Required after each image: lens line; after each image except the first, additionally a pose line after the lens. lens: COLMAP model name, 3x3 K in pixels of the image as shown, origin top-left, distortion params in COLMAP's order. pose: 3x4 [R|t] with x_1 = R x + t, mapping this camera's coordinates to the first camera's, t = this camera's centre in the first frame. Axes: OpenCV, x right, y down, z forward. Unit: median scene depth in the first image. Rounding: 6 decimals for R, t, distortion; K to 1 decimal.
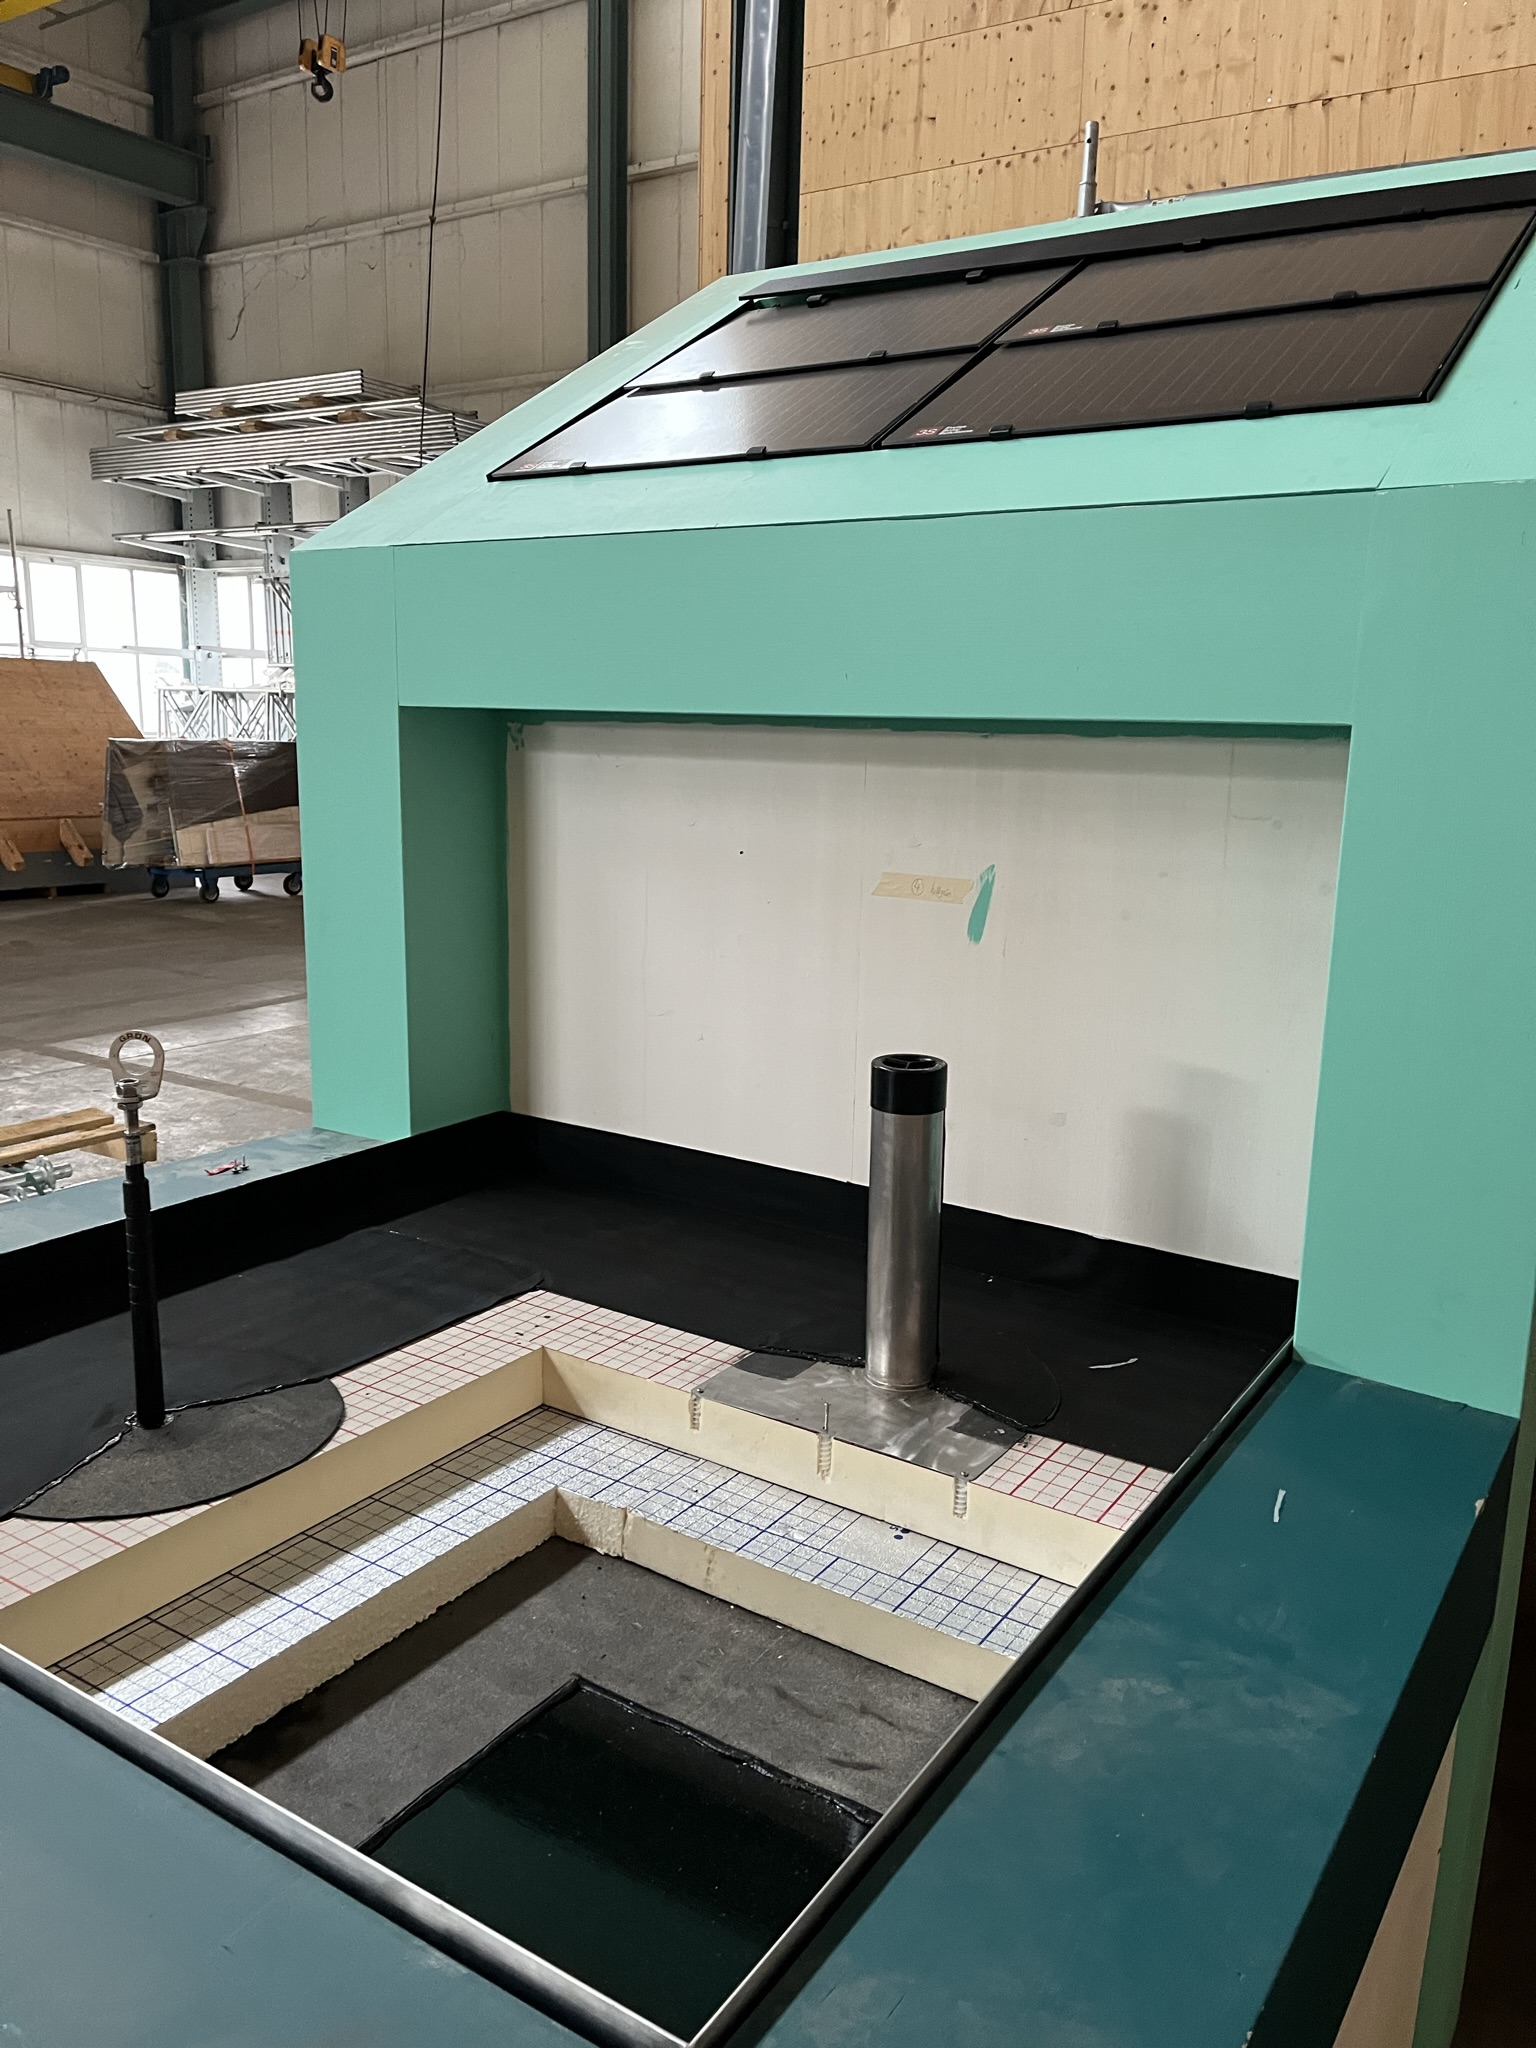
lens RADIAL K [[1544.8, 0, 768.9], [0, 1544.8, 1019.9], [0, 0, 1]] dist [0.076417, -0.101537]
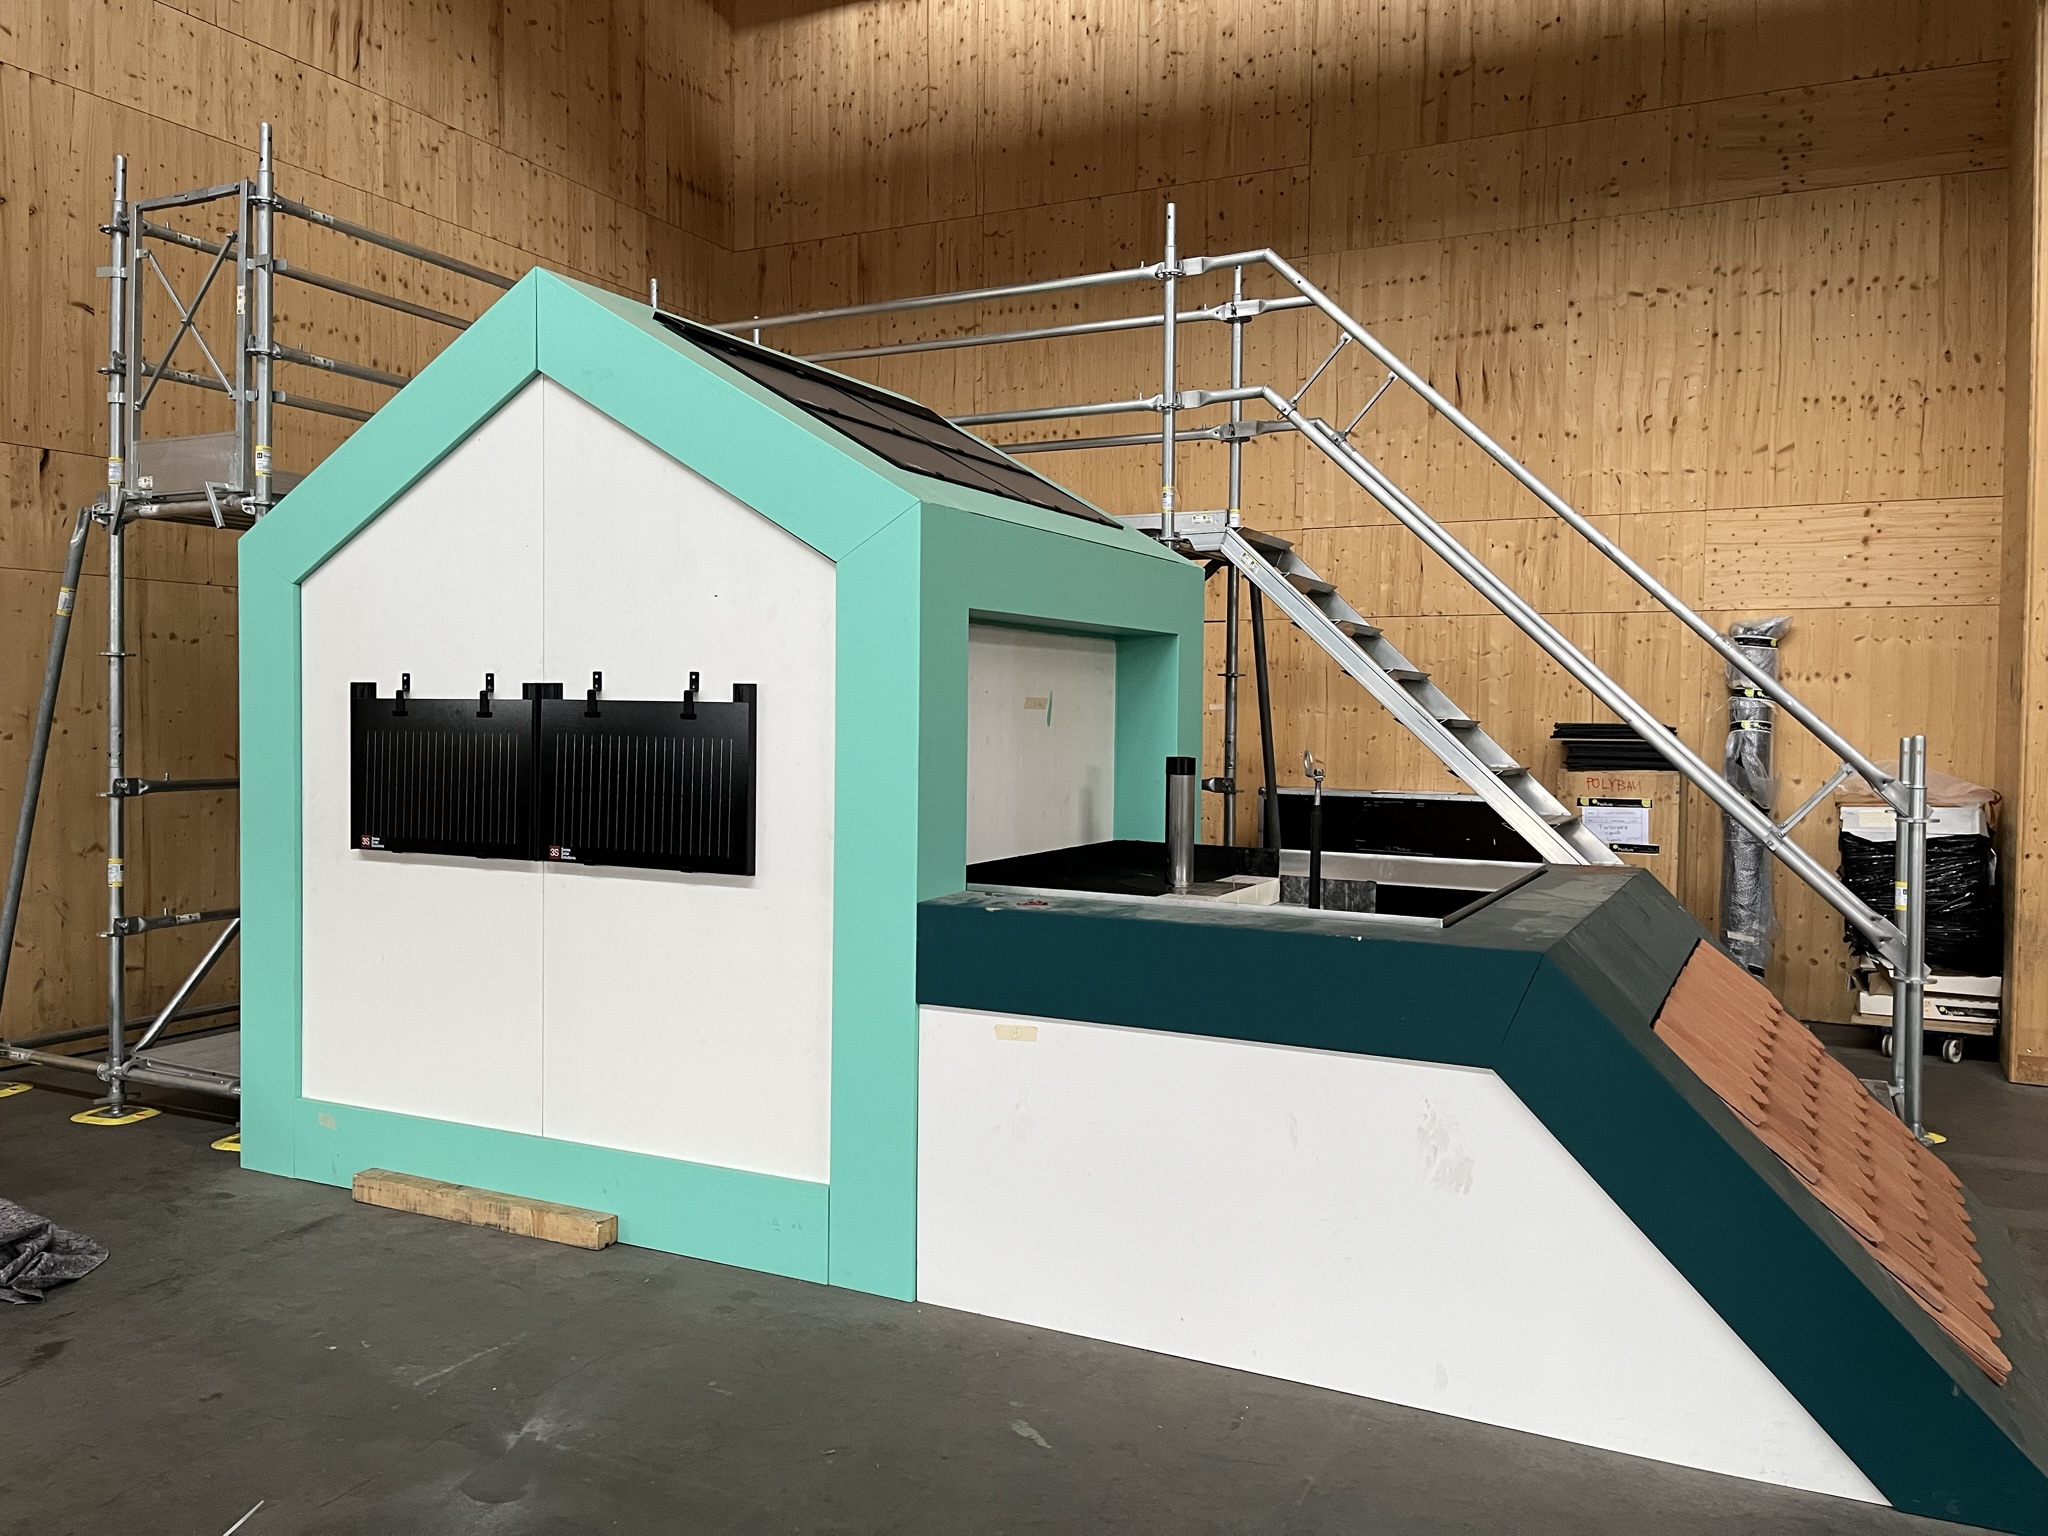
lens RADIAL K [[1544.8, 0, 1034.3], [0, 1544.8, 761.7], [0, 0, 1]] dist [0.076417, -0.101537]
pose [[-0.100837, -0.059096, 0.993146, -0.818063], [0.179982, 0.980681, 0.076629, -0.070404], [-0.978488, 0.186475, -0.088253, 0.495574]]
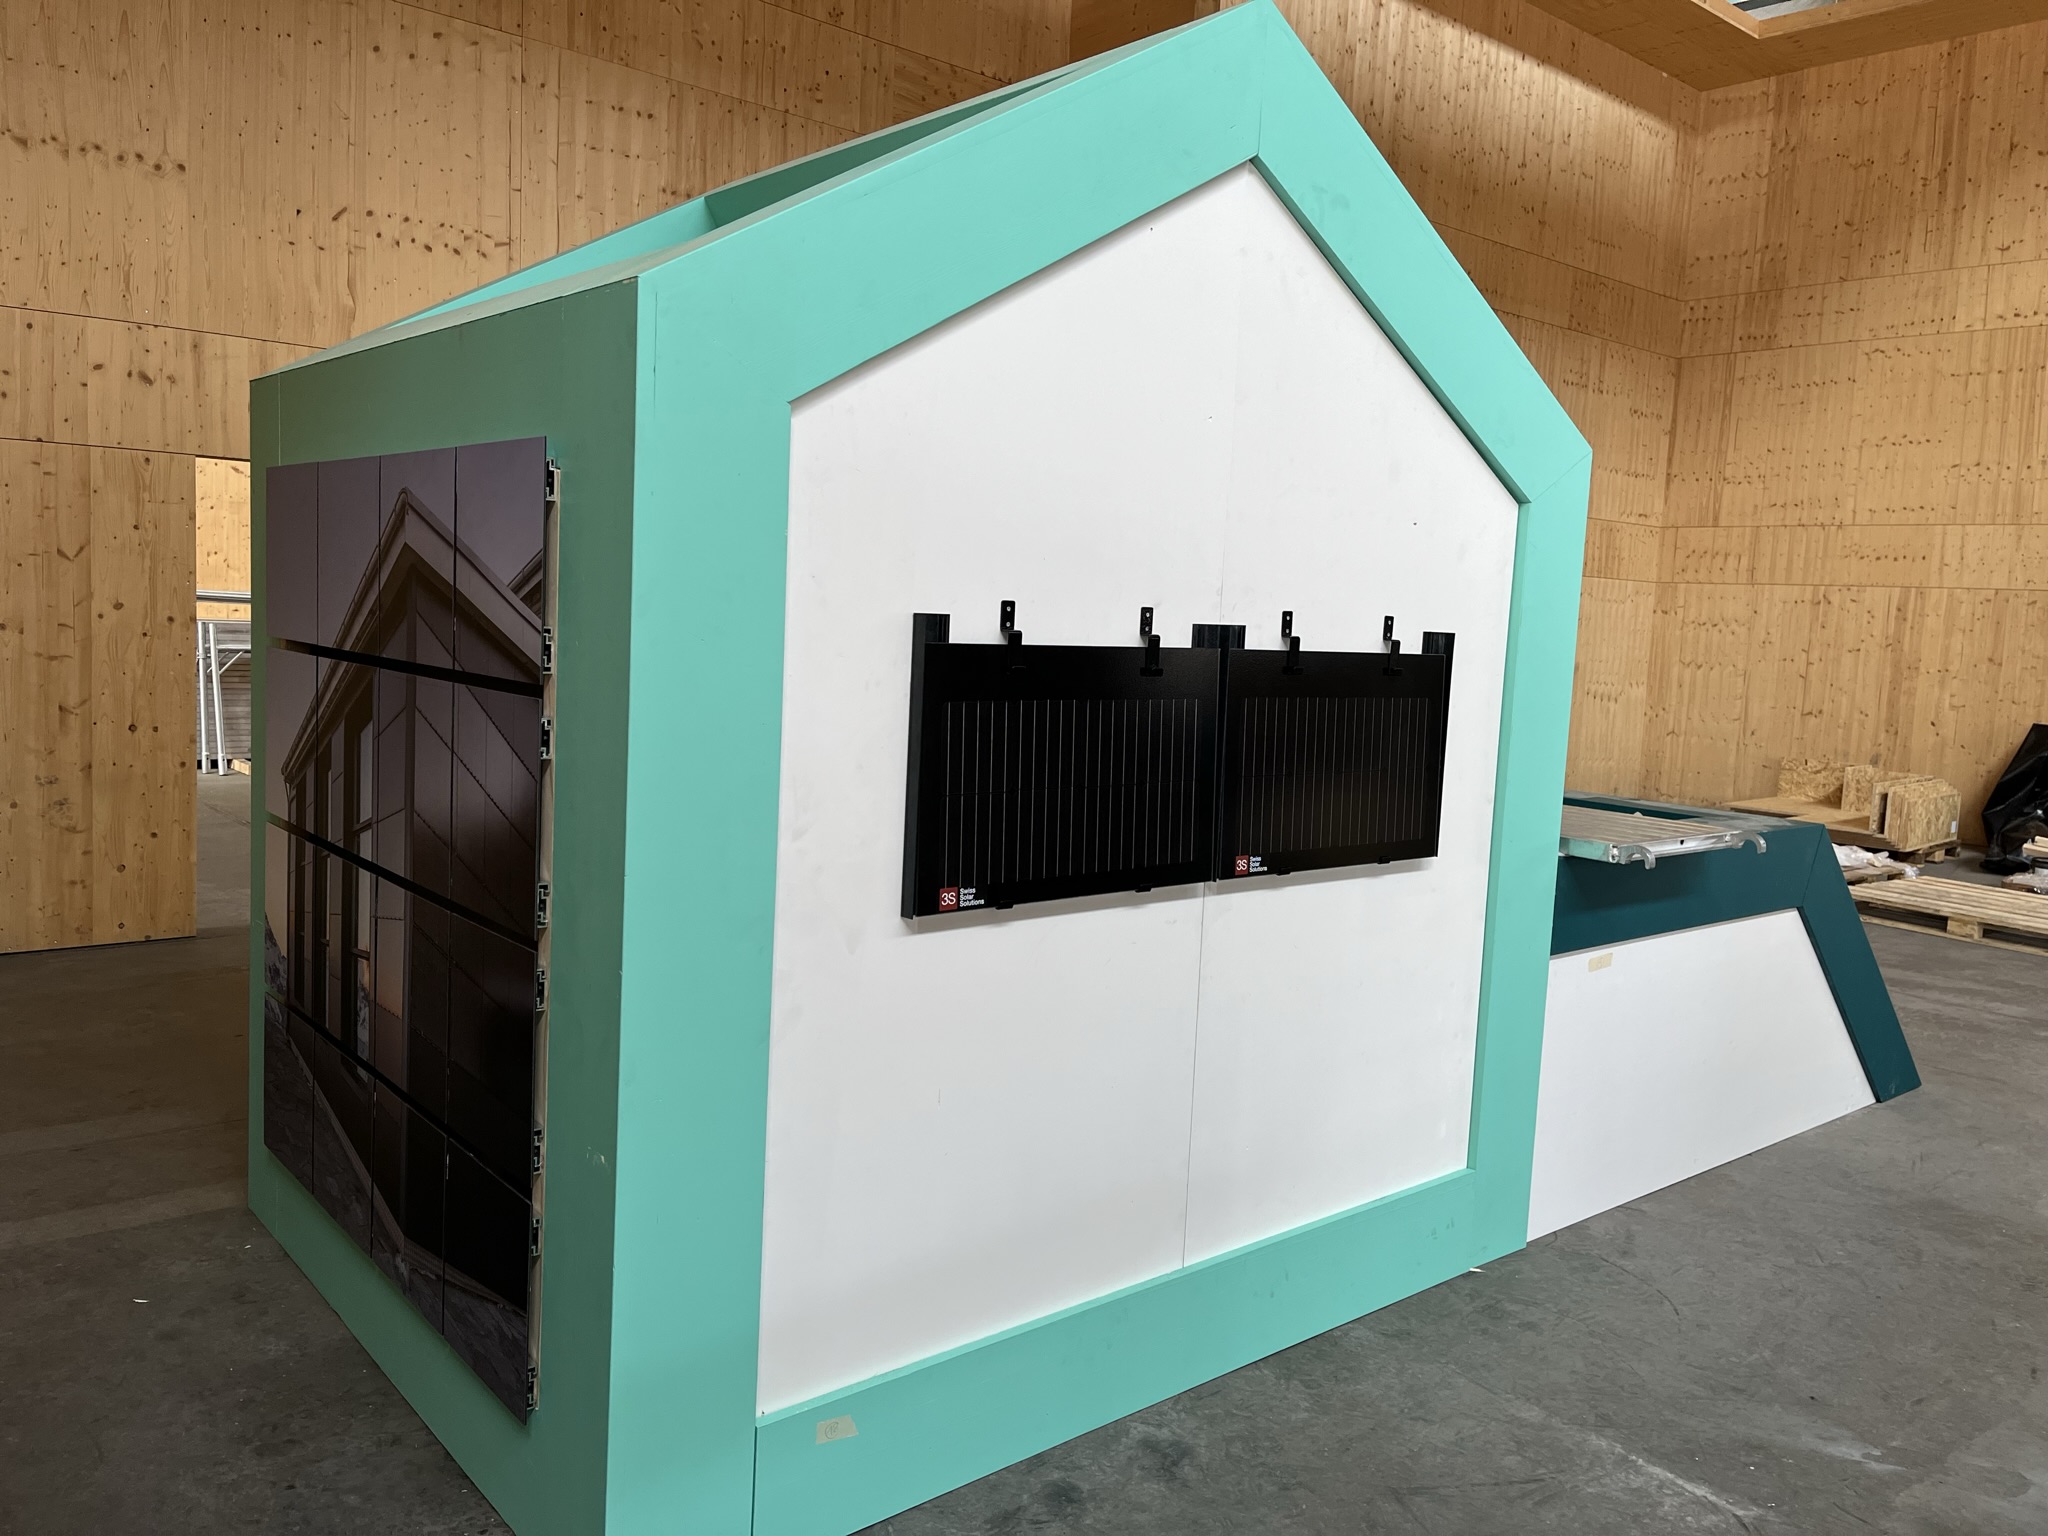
lens RADIAL K [[1544.8, 0, 1025.1], [0, 1544.8, 752.0], [0, 0, 1]] dist [0.076417, -0.101537]
pose [[-0.953953, -0.097704, 0.283599, -0.100187], [-0.013406, 0.958407, 0.285089, -0.204159], [-0.299657, 0.268160, -0.915585, 1.188434]]
